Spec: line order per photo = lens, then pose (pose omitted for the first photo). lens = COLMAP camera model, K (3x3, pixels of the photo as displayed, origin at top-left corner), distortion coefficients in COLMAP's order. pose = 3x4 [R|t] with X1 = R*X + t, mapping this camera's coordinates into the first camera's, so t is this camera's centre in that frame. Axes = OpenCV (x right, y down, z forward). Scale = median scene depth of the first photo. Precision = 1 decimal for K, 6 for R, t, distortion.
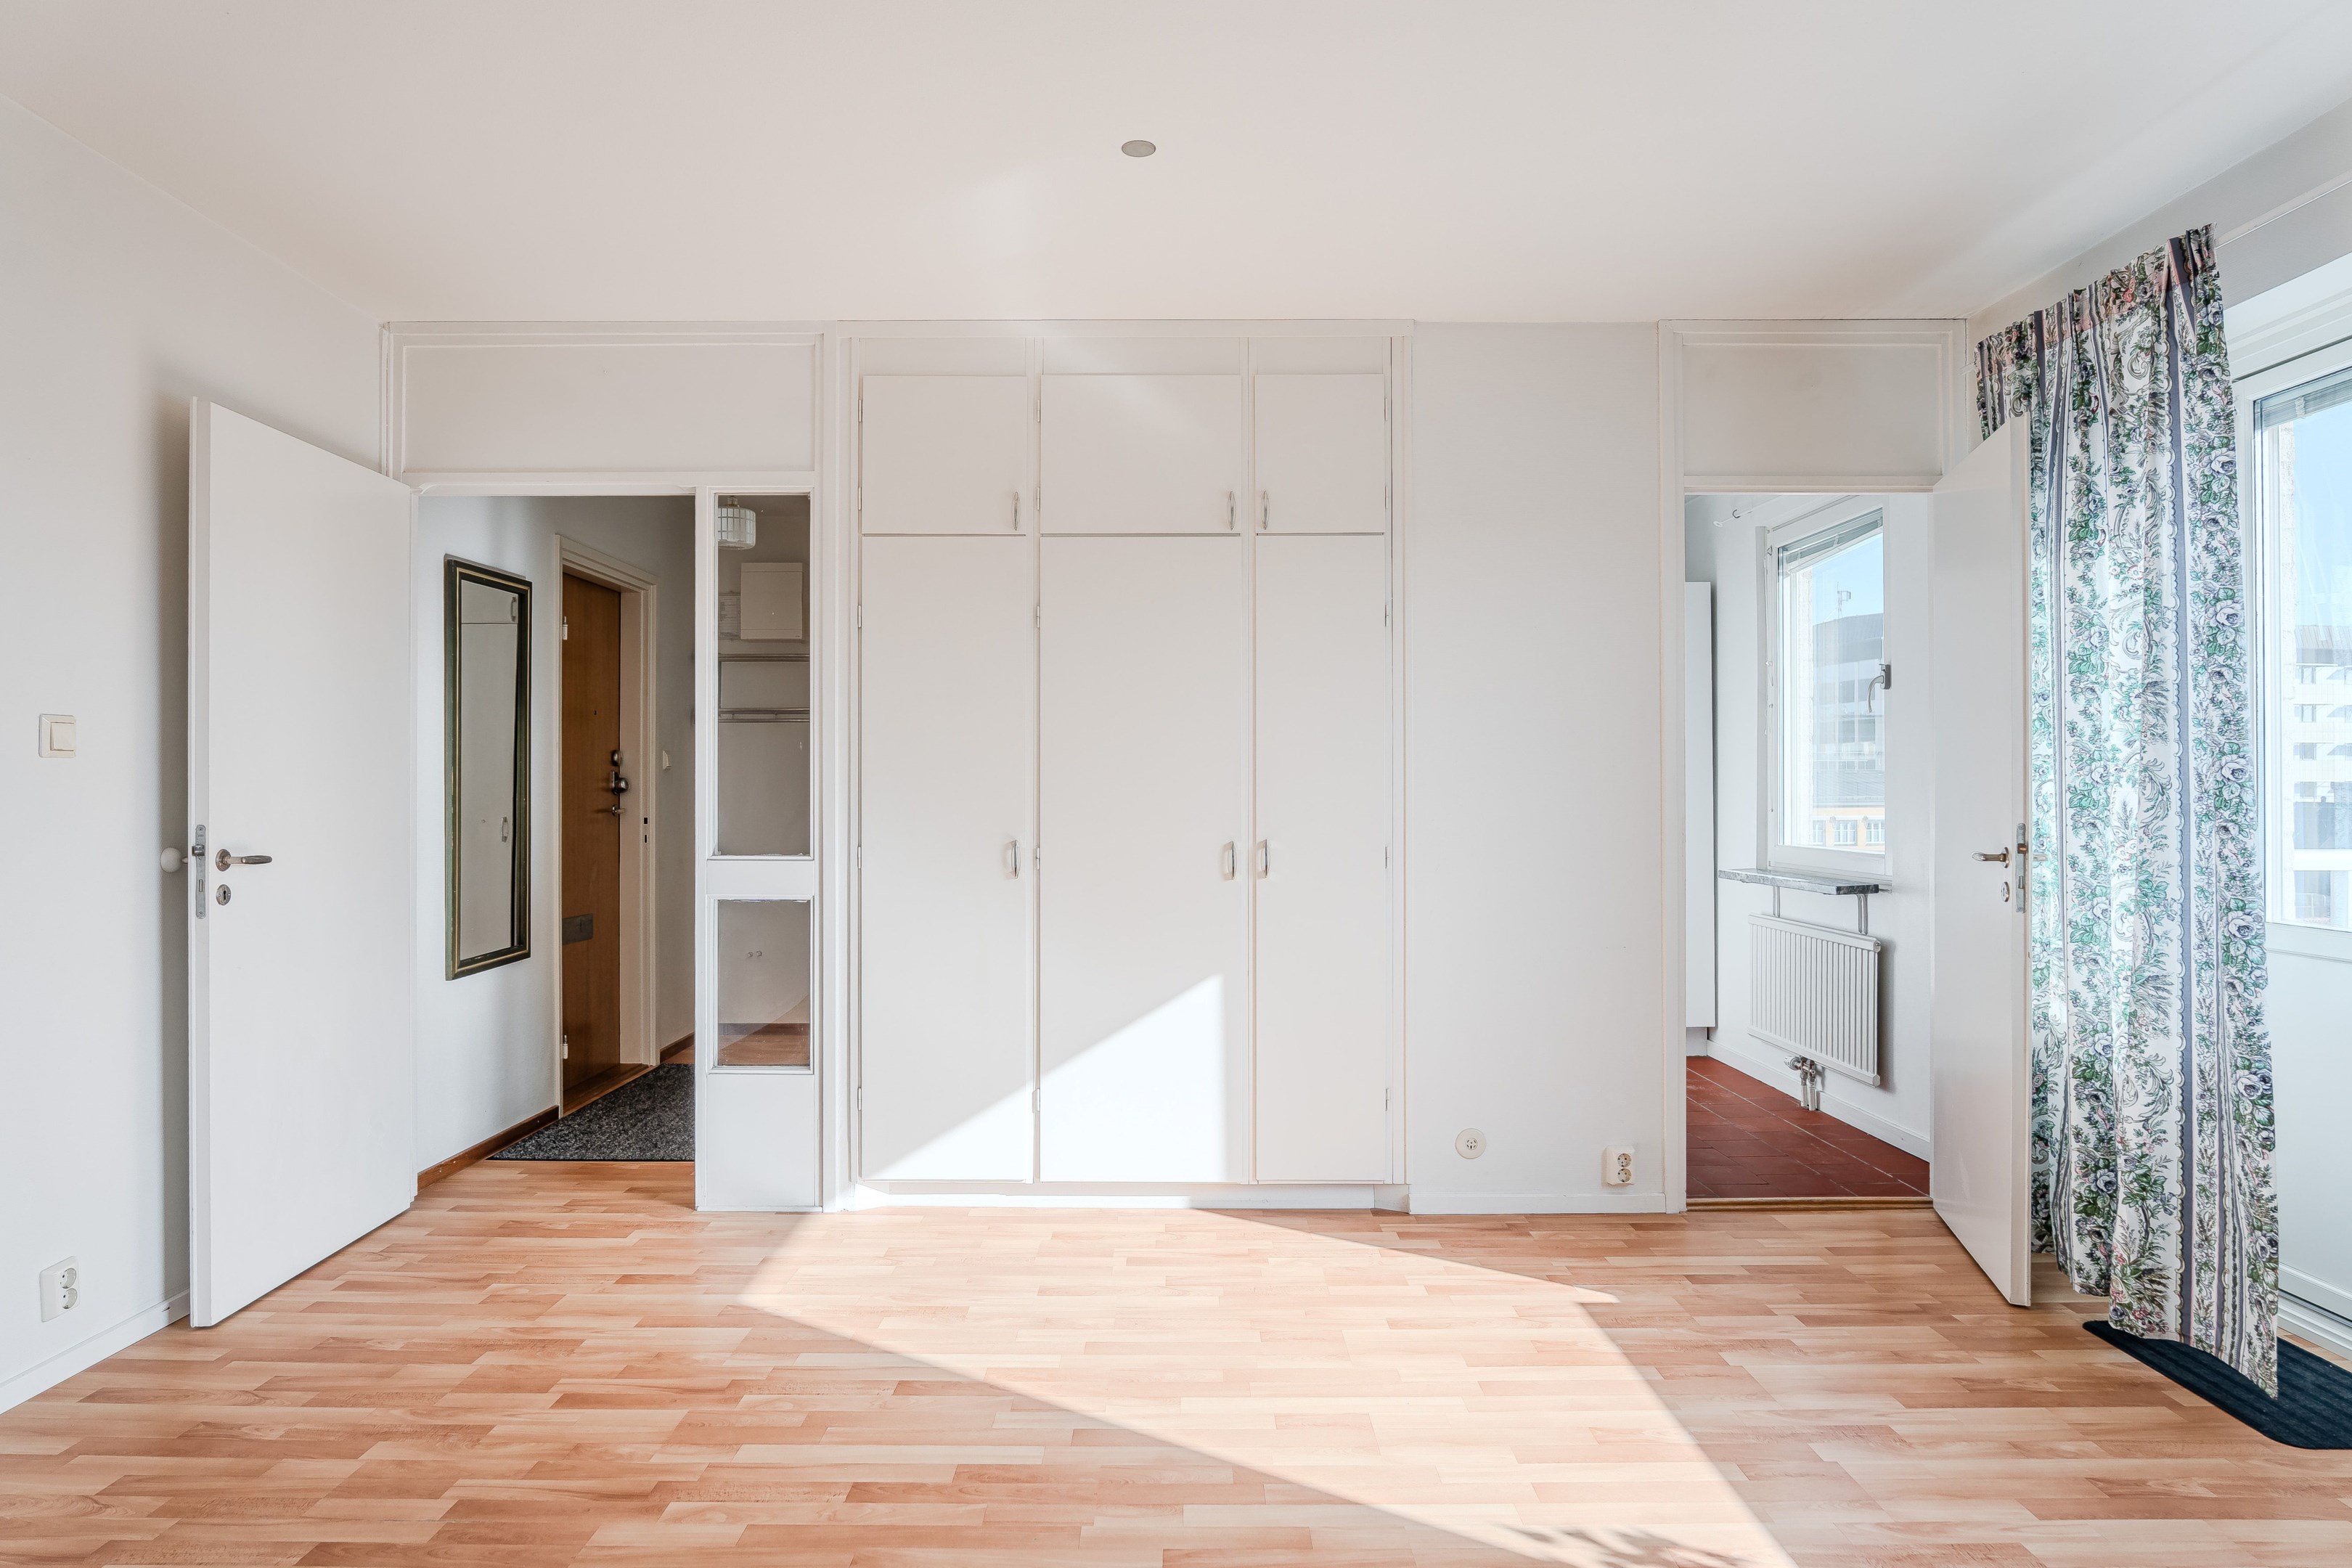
lens RADIAL K [[1324.6, 0, 1160.9], [0, 1324.6, 782.9], [0, 0, 1]] dist [-0.015008, -0.000557]
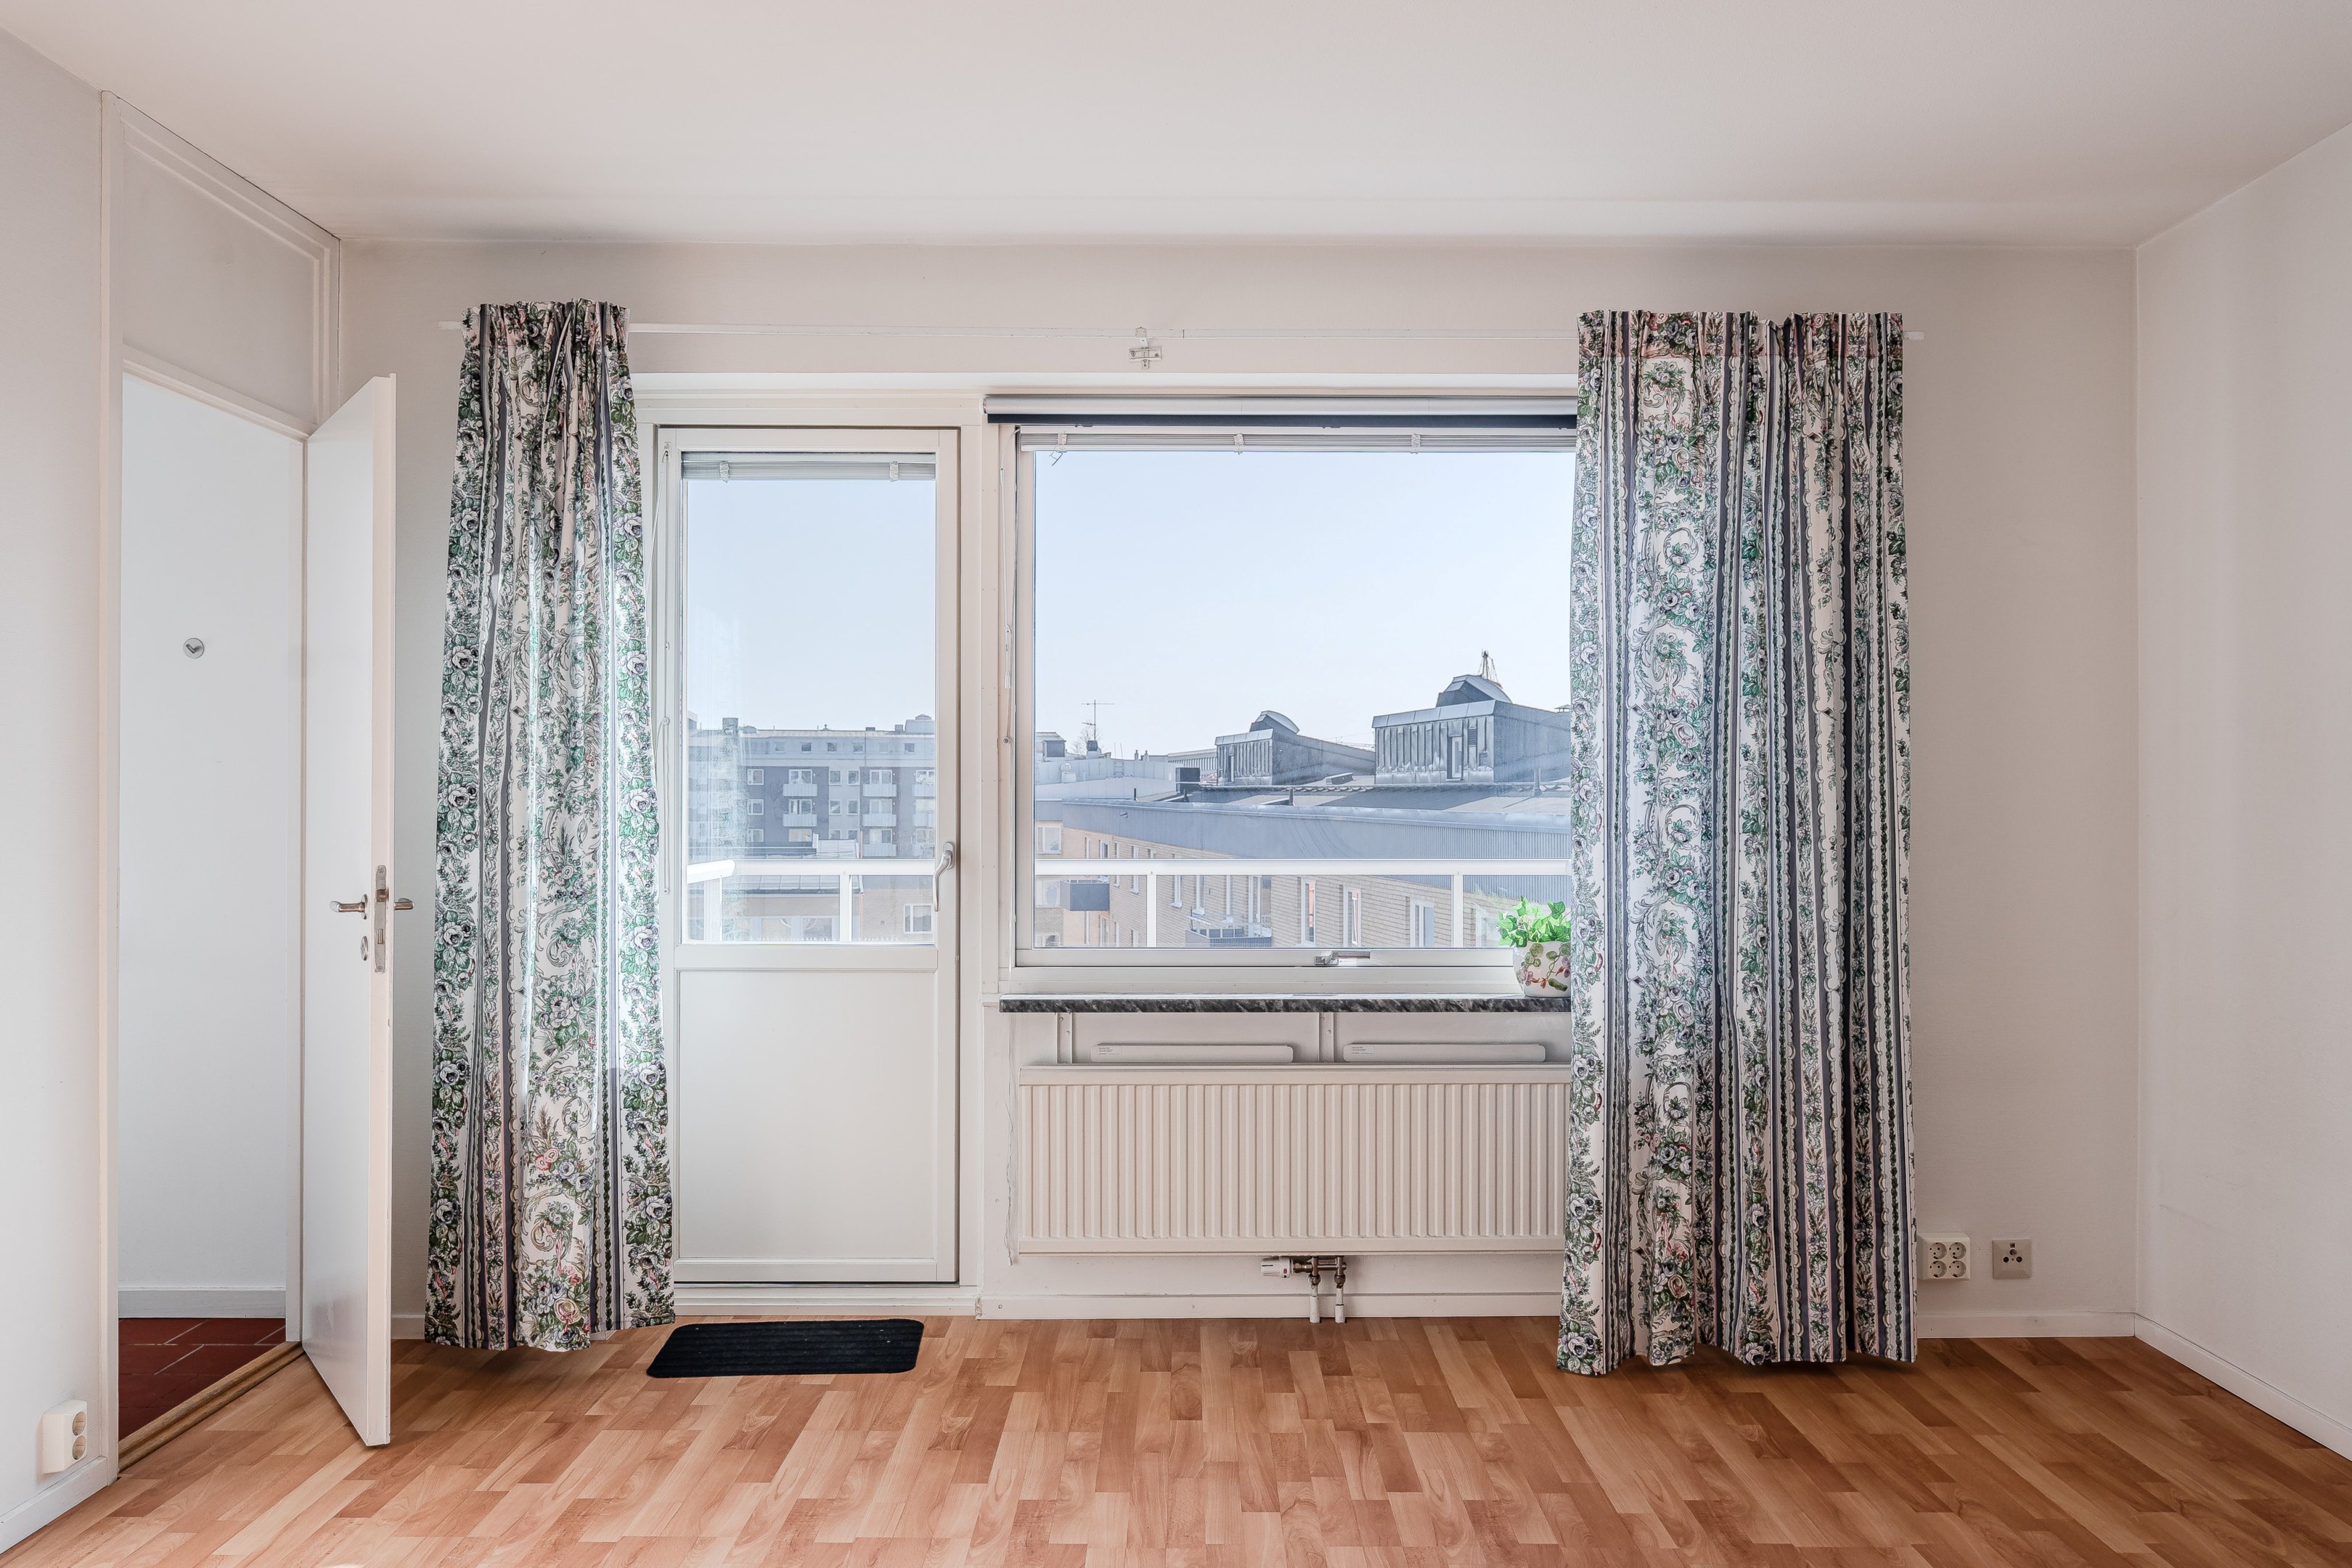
lens RADIAL K [[1836.2, 0, 1176.0], [0, 1836.2, 784.0], [0, 0, 1]] dist [-0.007570, -0.003875]
pose [[-0.015434, 0.004753, 0.999870, -0.522366], [-0.010127, 0.999937, -0.004910, -0.016454], [-0.999830, -0.010202, -0.015385, 0.502083]]
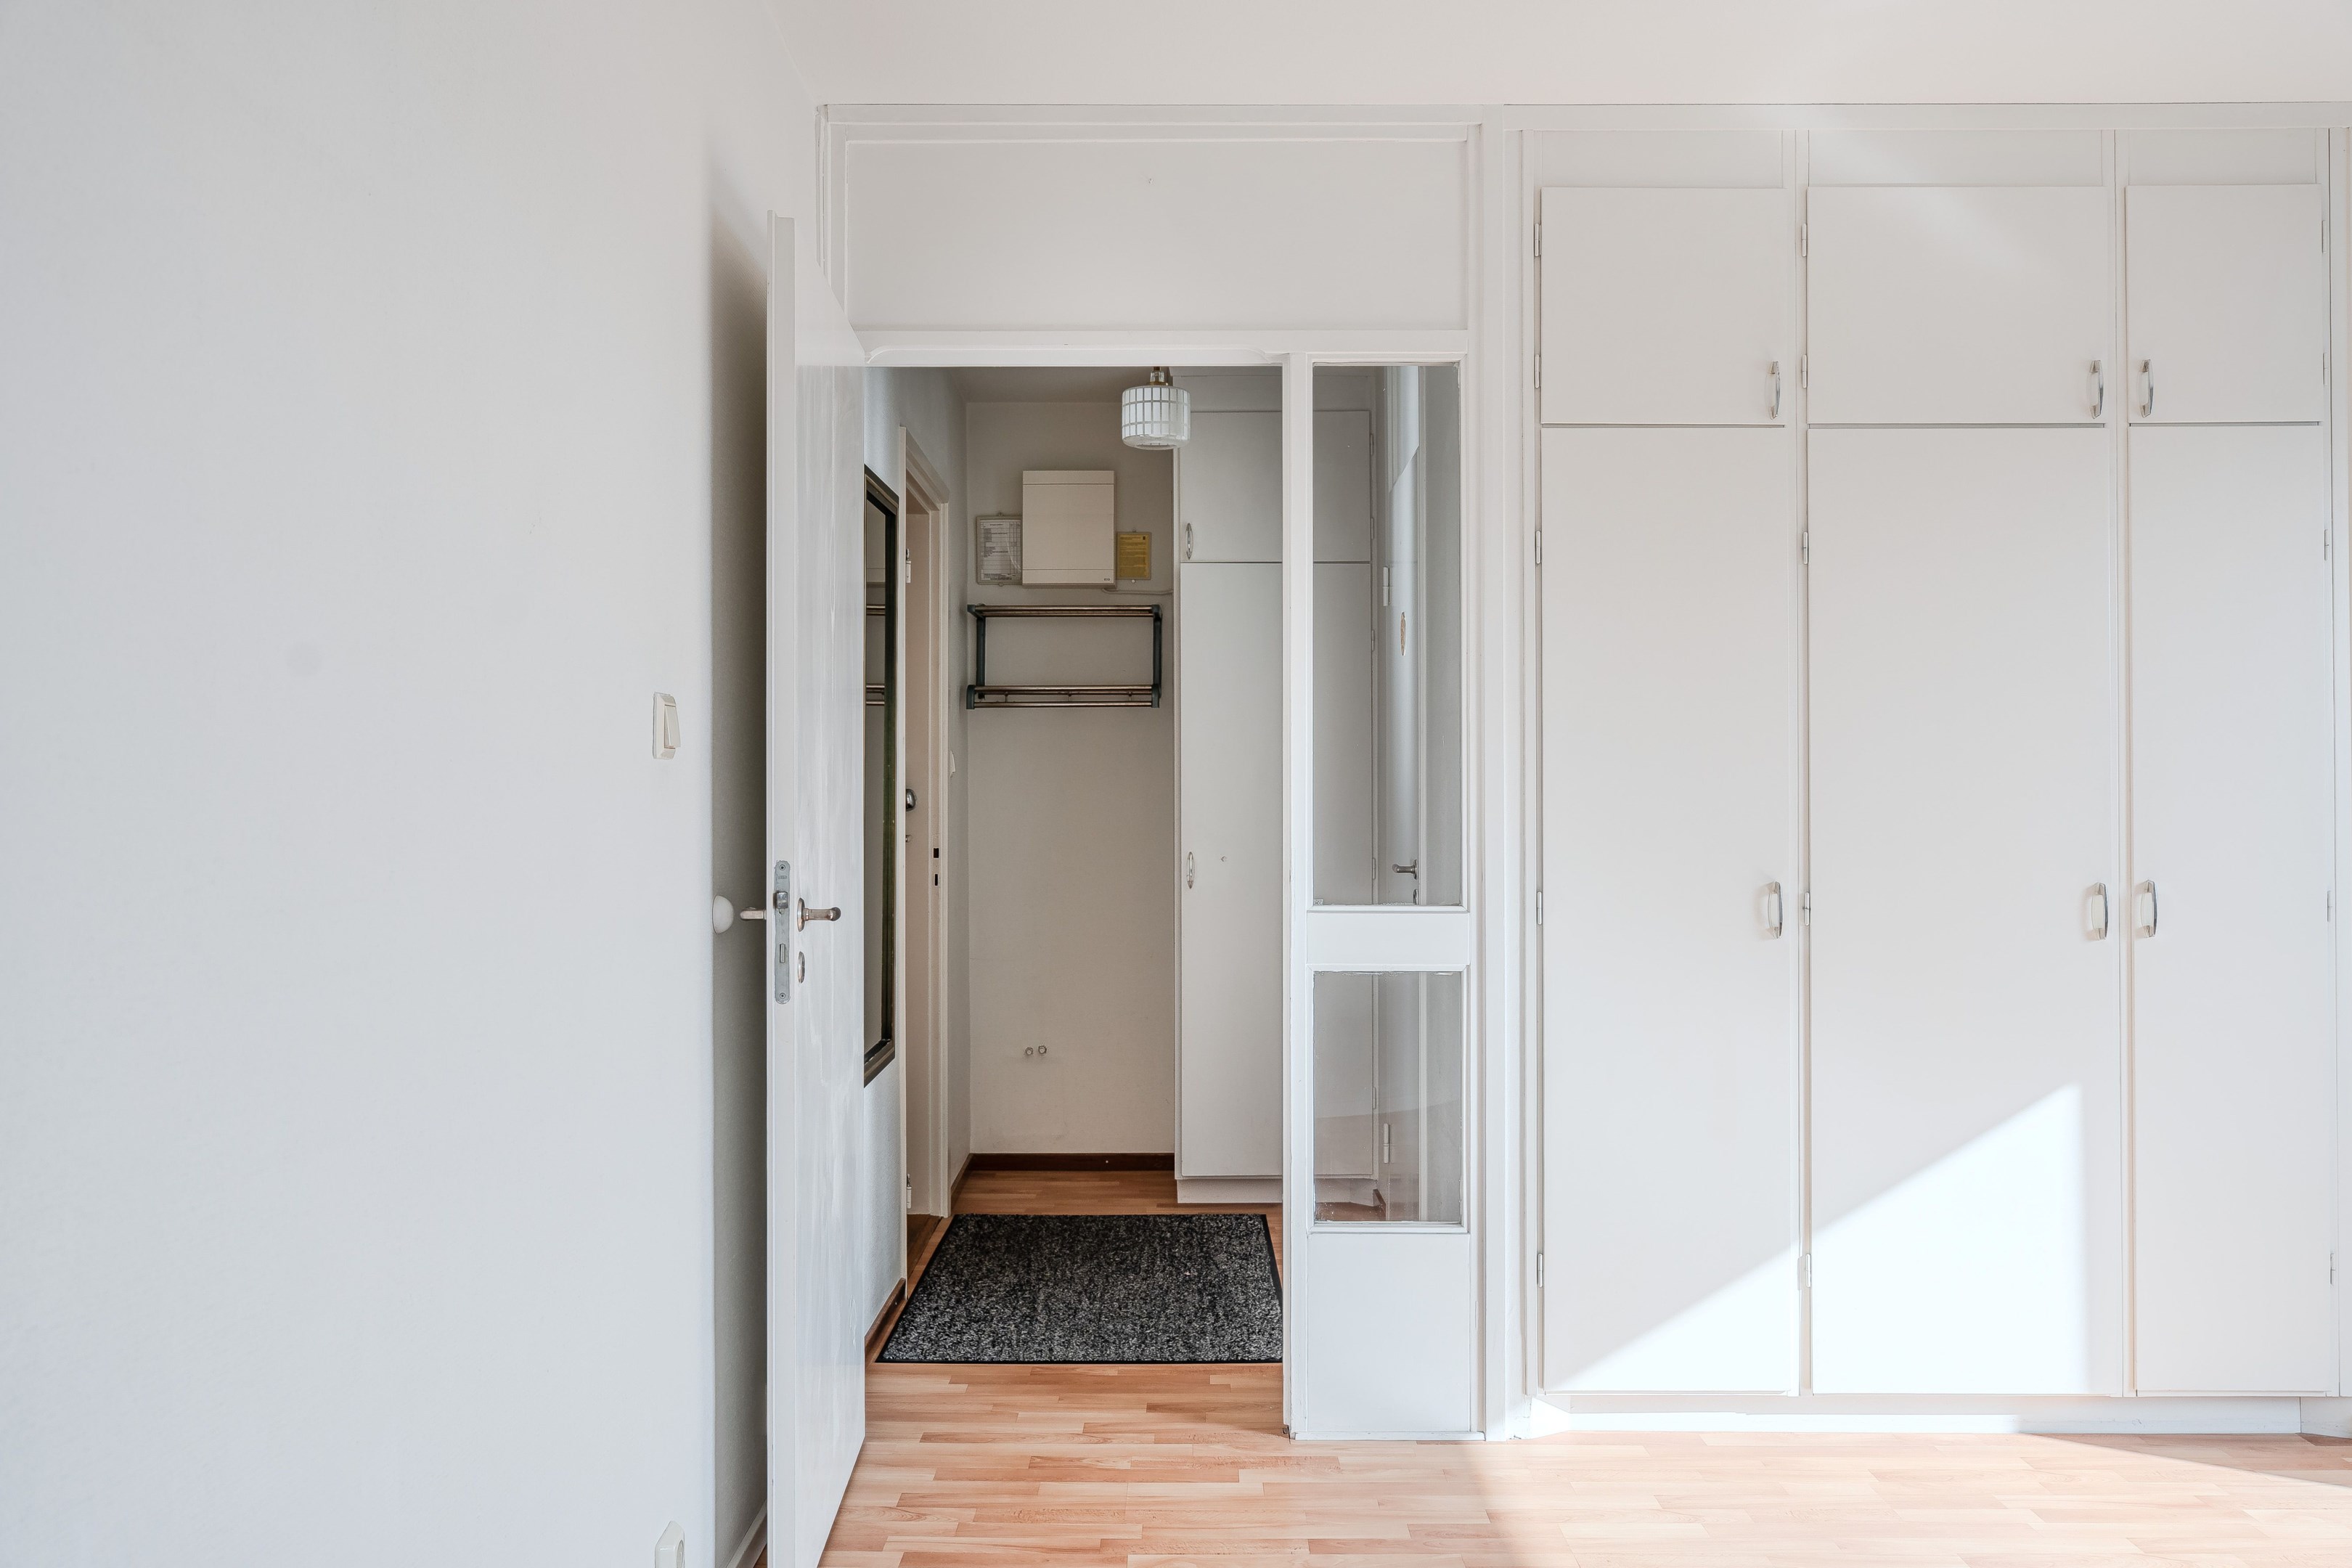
lens RADIAL K [[1943.0, 0, 1176.0], [0, 1943.0, 784.0], [0, 0, 1]] dist [-0.005942, -0.002448]
pose [[0.999999, -0.000921, -0.001097, -0.422666], [0.000915, 0.999986, -0.005185, -0.001357], [0.001102, 0.005184, 0.999986, 0.020194]]
